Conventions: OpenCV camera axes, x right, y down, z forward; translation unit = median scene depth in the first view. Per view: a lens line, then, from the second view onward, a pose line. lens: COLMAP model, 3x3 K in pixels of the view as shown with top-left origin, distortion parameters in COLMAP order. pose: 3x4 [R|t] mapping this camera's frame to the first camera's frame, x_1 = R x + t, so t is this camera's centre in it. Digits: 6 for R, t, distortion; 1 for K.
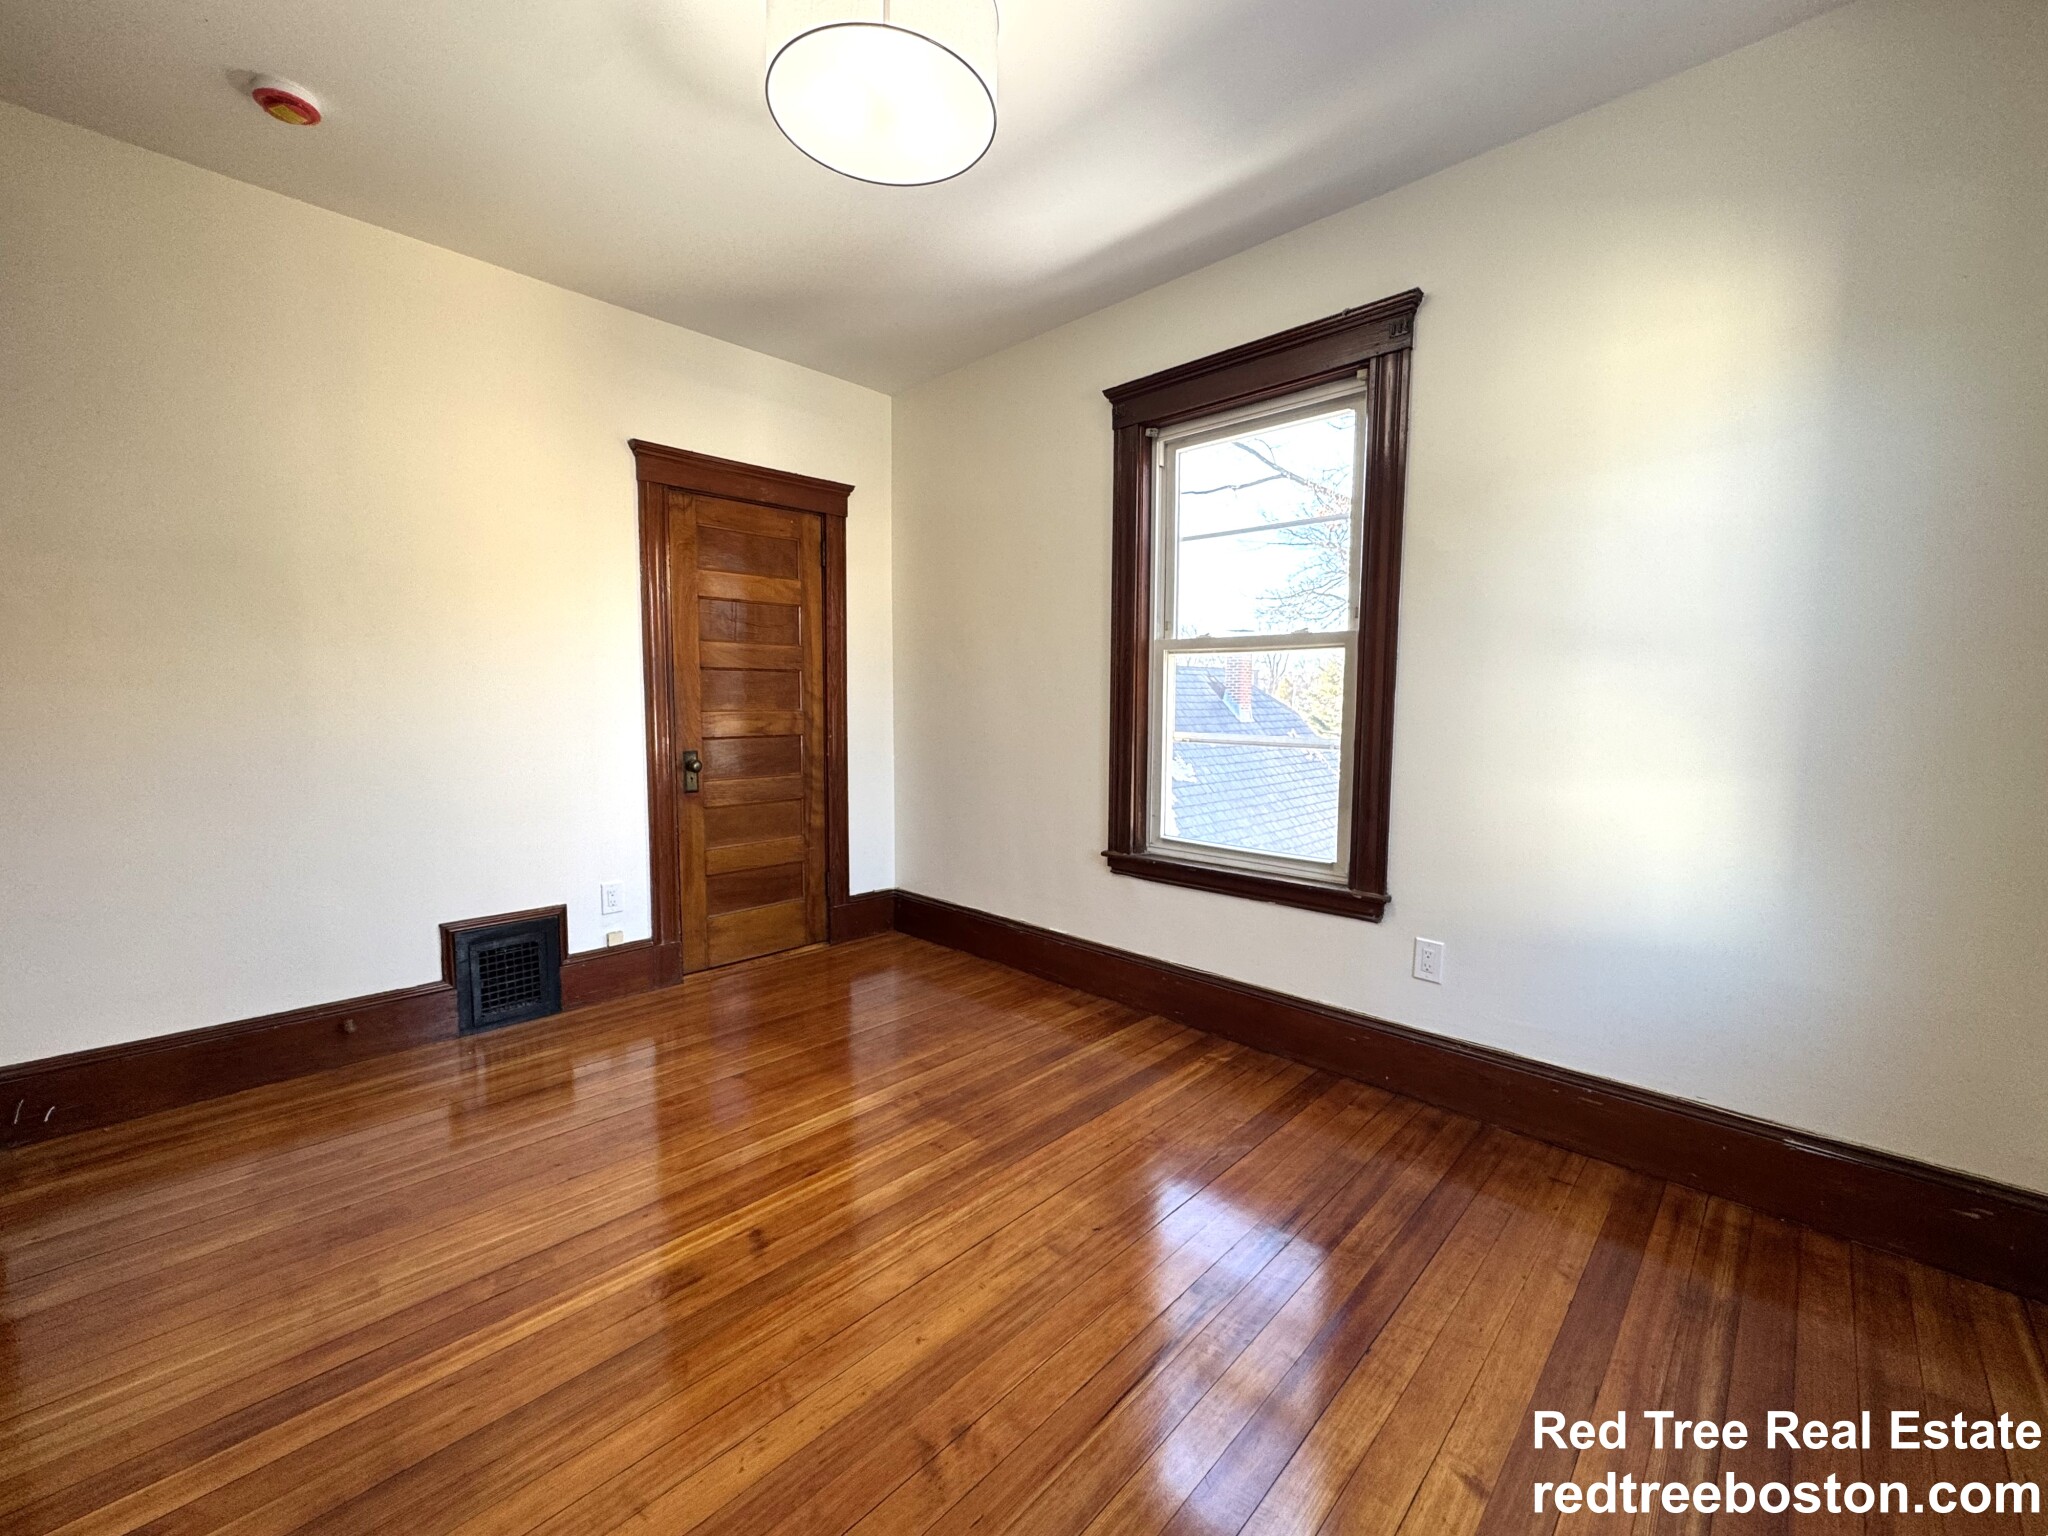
lens RADIAL K [[834.1, 0, 1024.7], [0, 834.1, 765.6], [0, 0, 1]] dist [-0.000963, 0.000623]
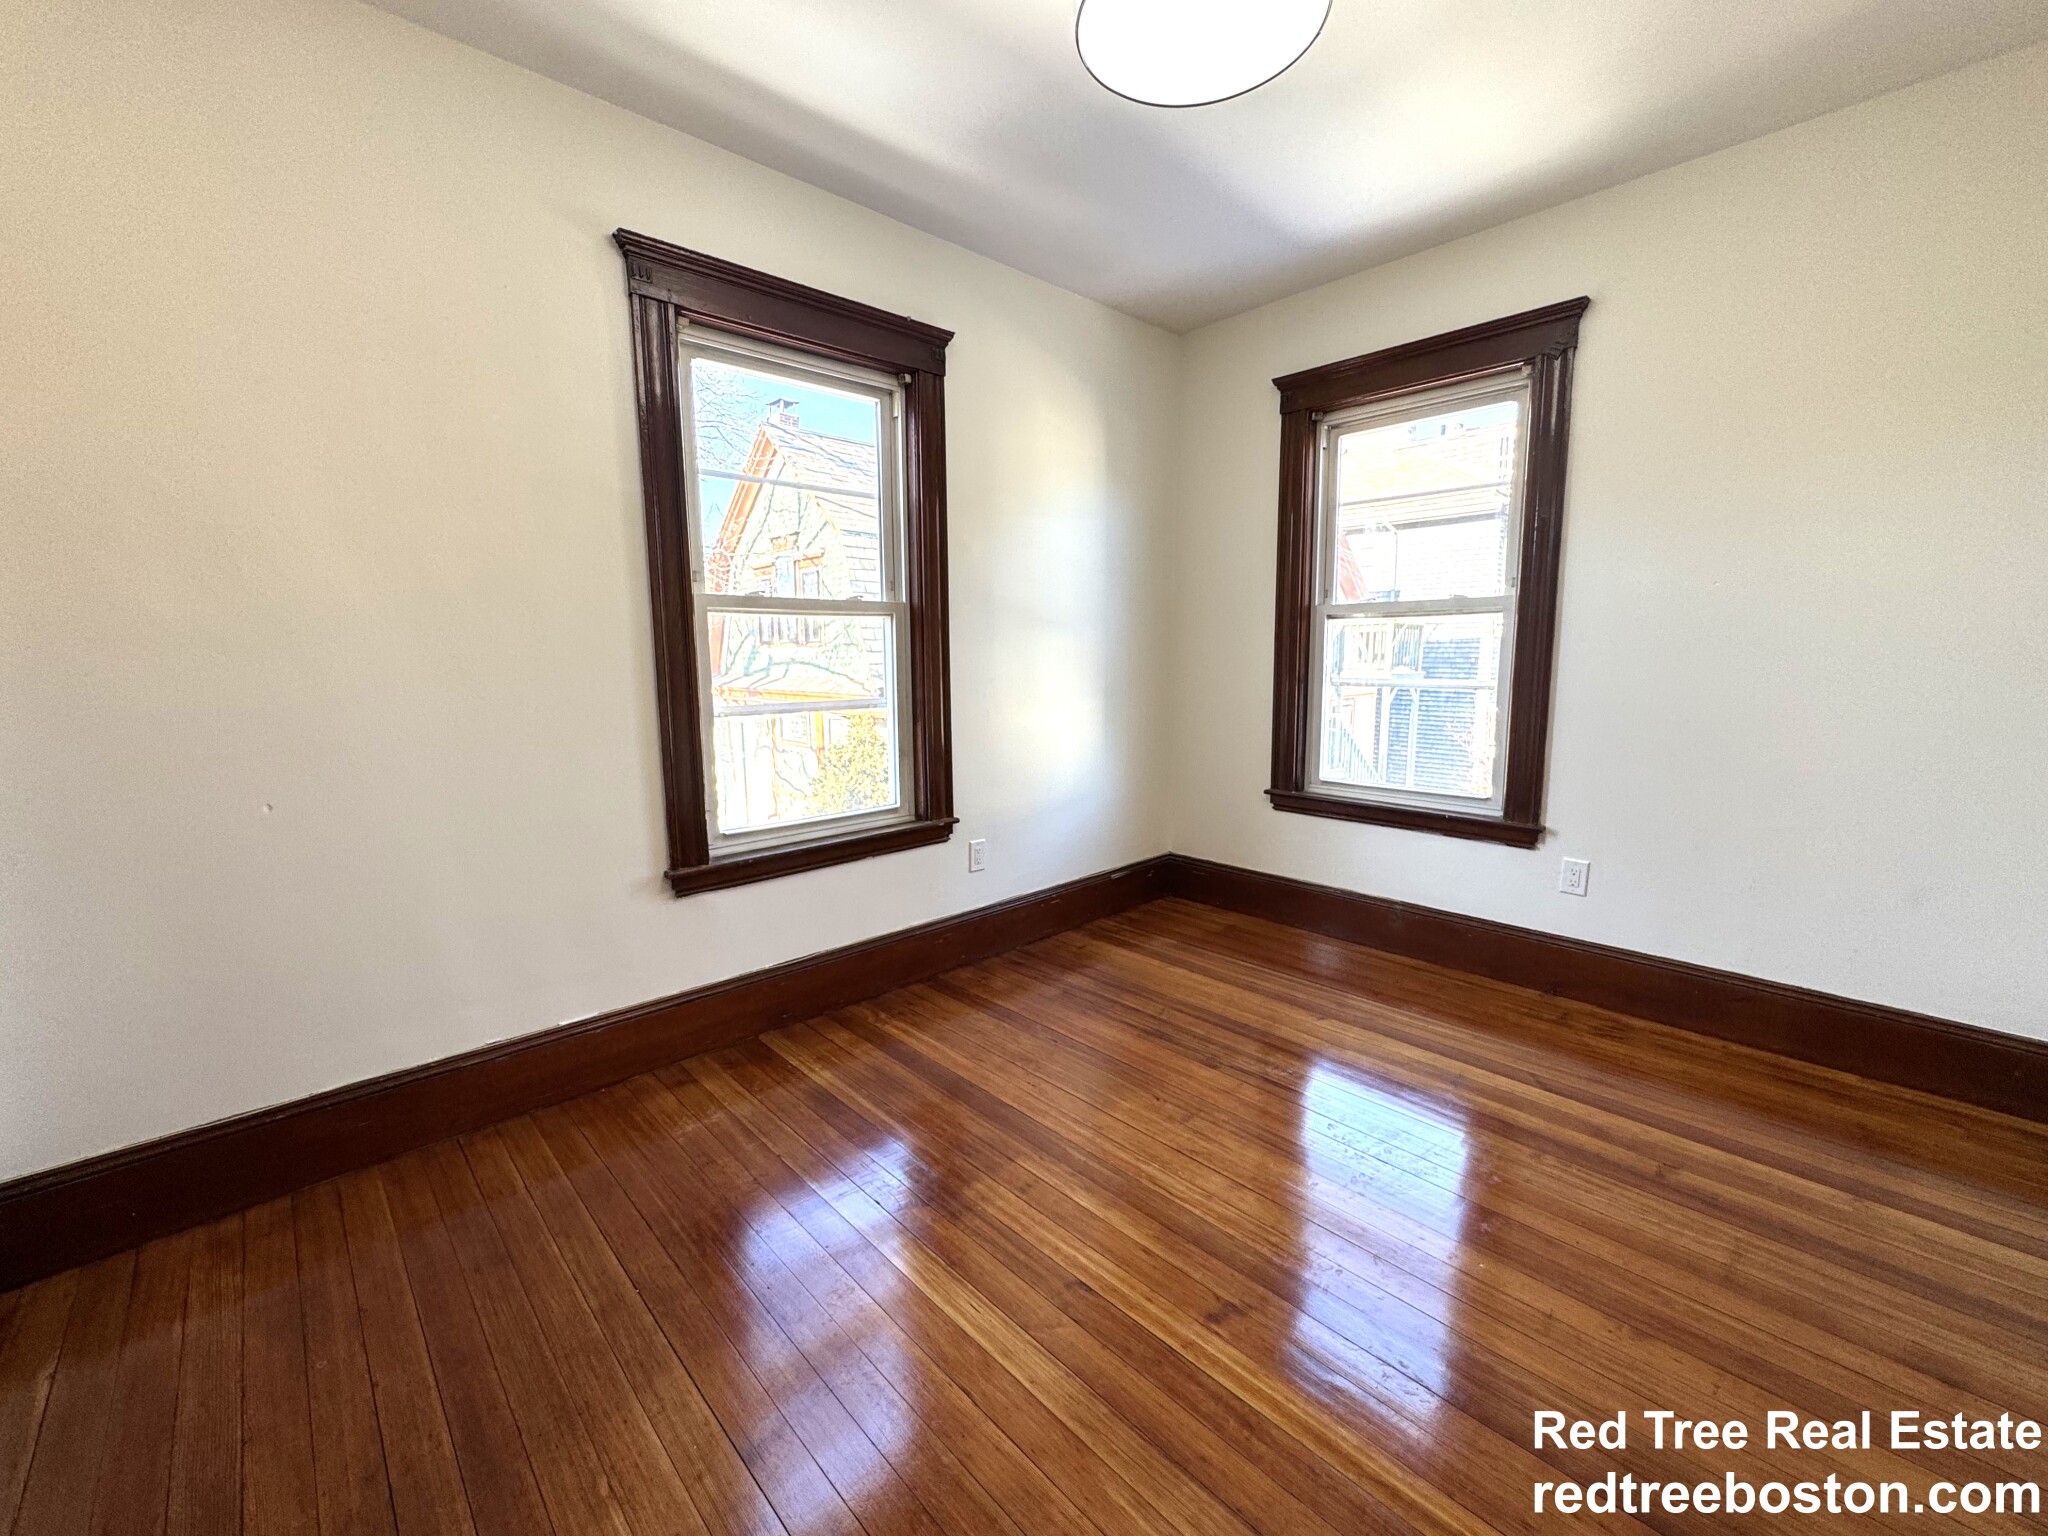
lens RADIAL K [[834.1, 0, 1024.7], [0, 834.1, 765.6], [0, 0, 1]] dist [-0.000963, 0.000623]
pose [[0.044129, -0.143188, 0.988711, -0.754625], [0.093455, 0.985927, 0.138614, -0.081691], [-0.994645, 0.086284, 0.056889, 0.766830]]
